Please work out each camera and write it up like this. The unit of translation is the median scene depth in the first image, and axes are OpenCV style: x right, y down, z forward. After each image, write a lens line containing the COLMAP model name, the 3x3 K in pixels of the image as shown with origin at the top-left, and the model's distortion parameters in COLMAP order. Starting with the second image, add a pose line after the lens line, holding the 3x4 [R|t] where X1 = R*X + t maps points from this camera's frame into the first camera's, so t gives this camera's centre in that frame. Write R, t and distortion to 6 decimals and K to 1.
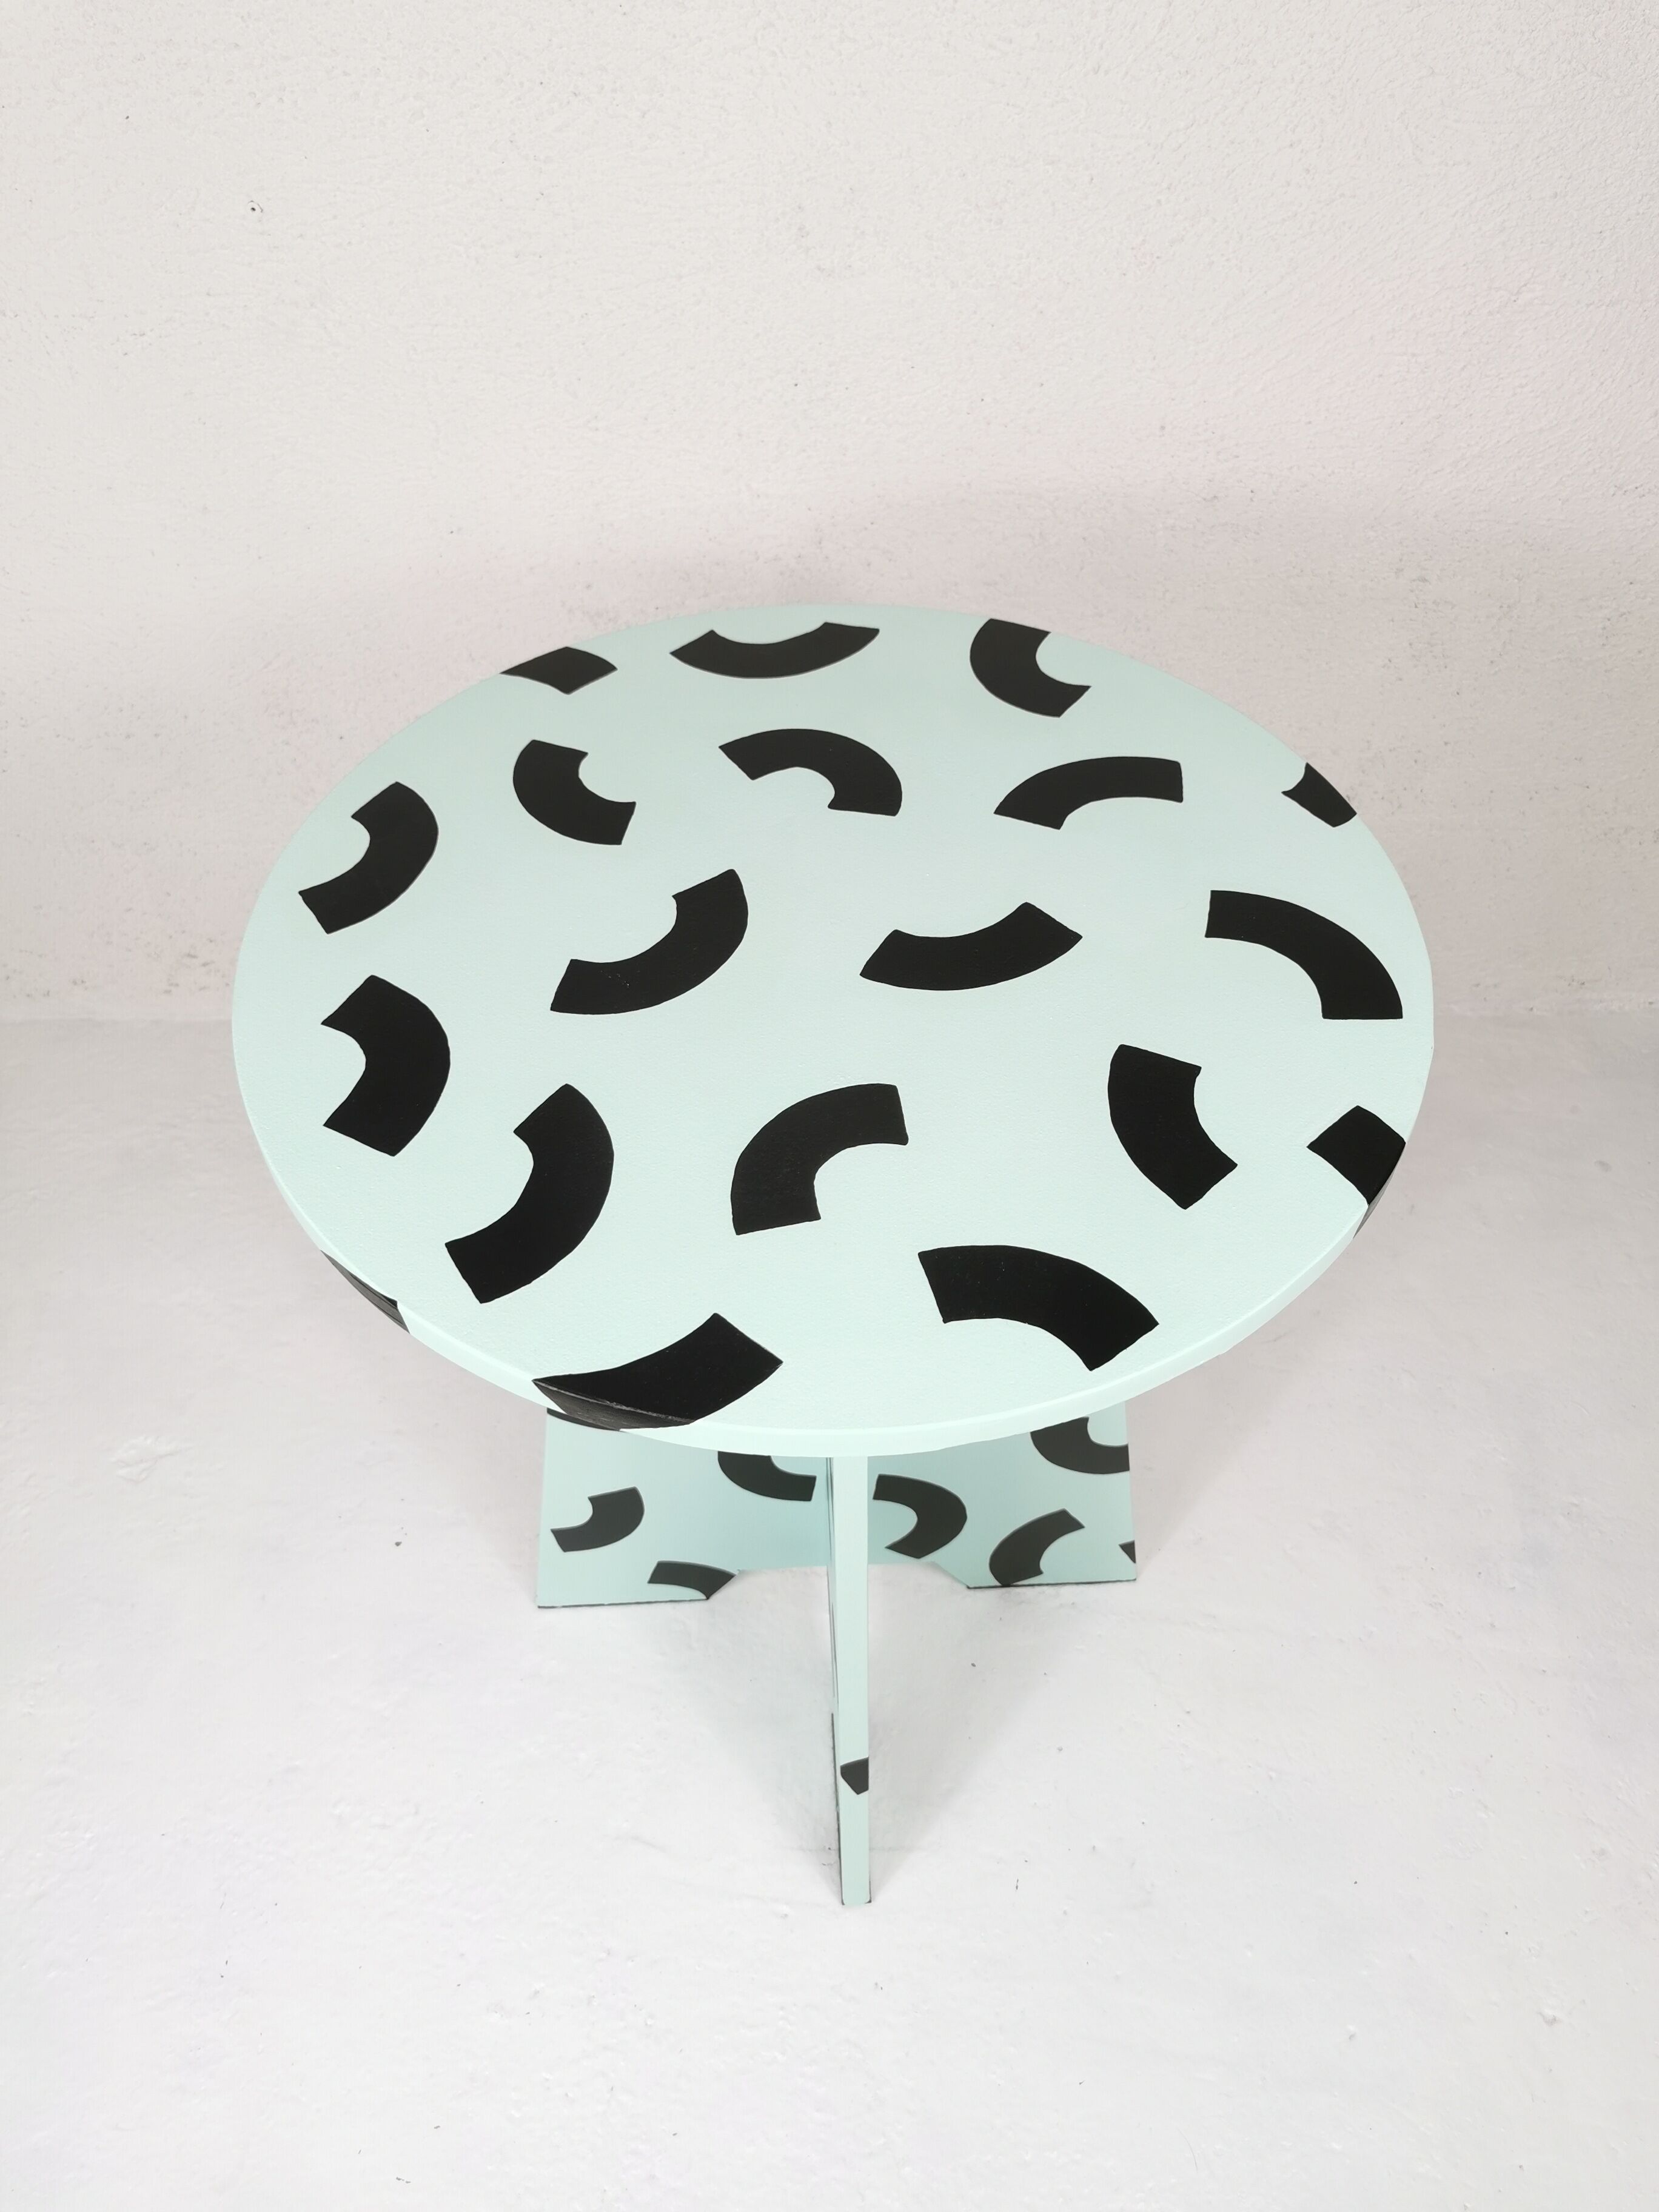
lens RADIAL K [[1736.6, 0, 838.3], [0, 1736.6, 1123.3], [0, 0, 1]] dist [0.078532, -0.120777]
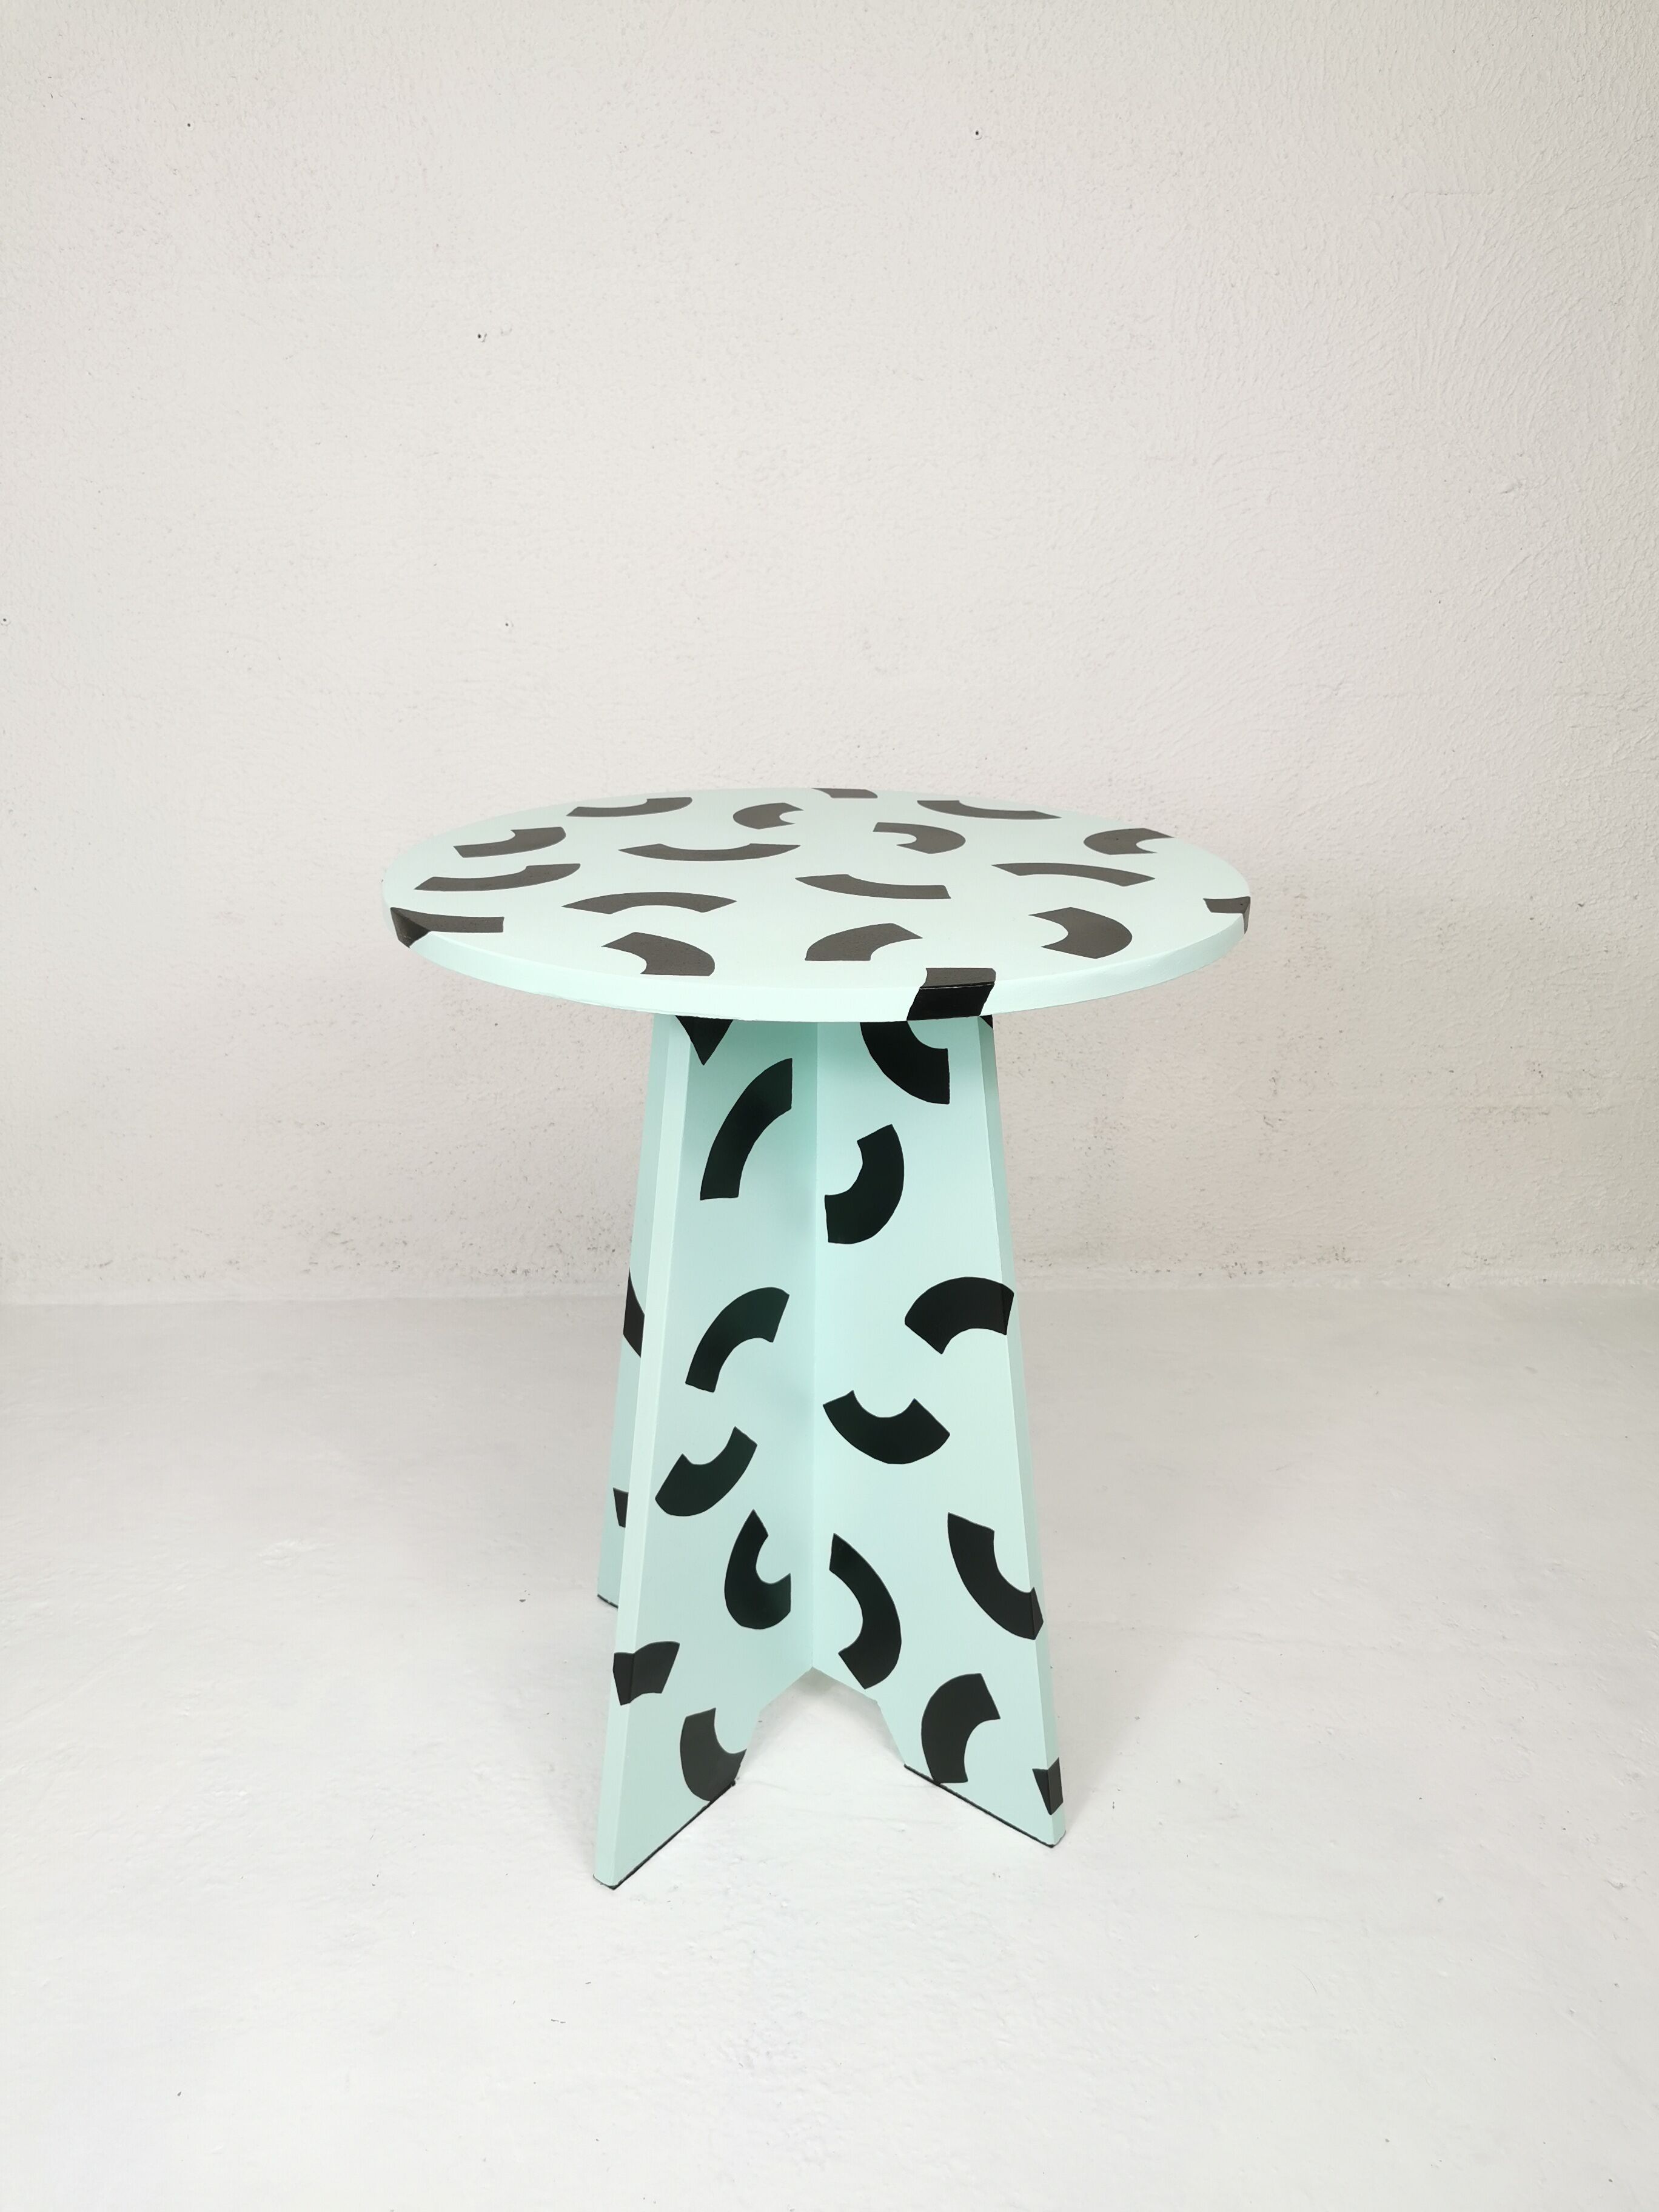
lens RADIAL K [[1736.6, 0, 832.5], [0, 1736.6, 1107.7], [0, 0, 1]] dist [0.078532, -0.120777]
pose [[0.998954, -0.001909, 0.045693, -0.116722], [0.023007, 0.884471, -0.466027, 0.537566], [-0.039525, 0.466591, 0.883590, -0.146755]]
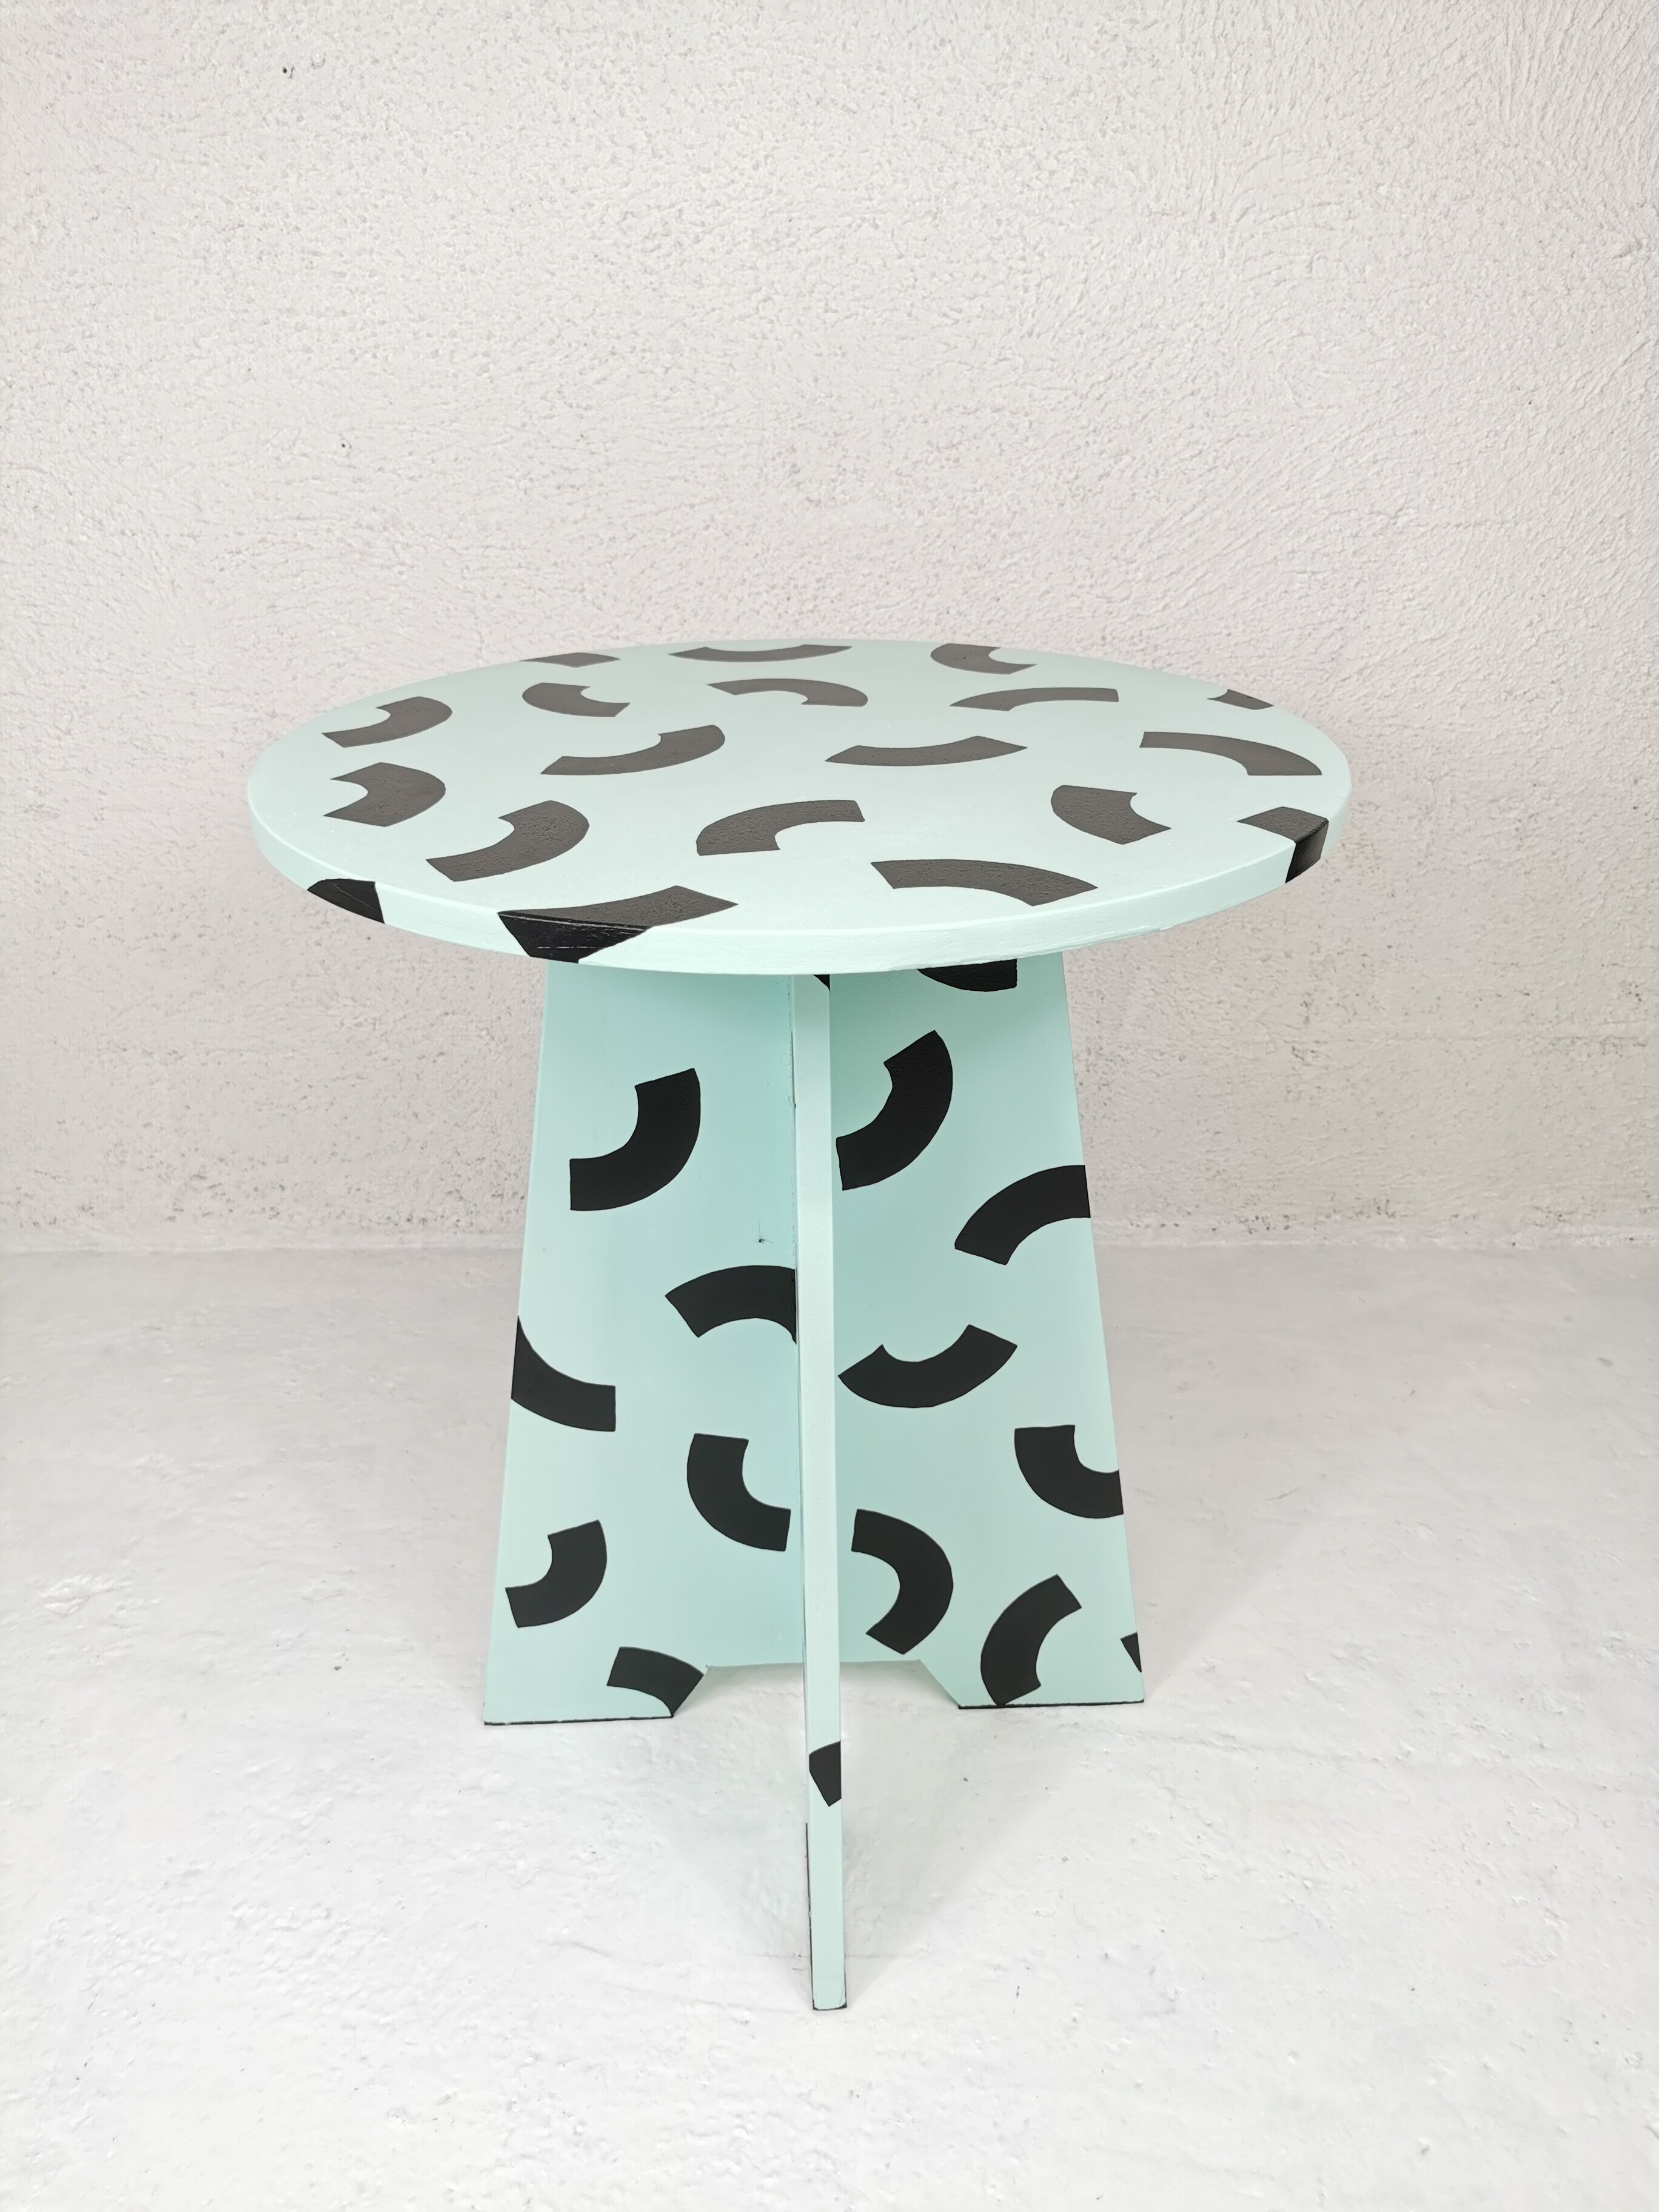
lens RADIAL K [[1736.6, 0, 835.5], [0, 1736.6, 1112.5], [0, 0, 1]] dist [0.078532, -0.120777]
pose [[0.999954, 0.001738, -0.009386, 0.019570], [-0.005114, 0.927795, -0.373057, 0.346299], [0.008060, 0.373088, 0.927761, 0.043002]]
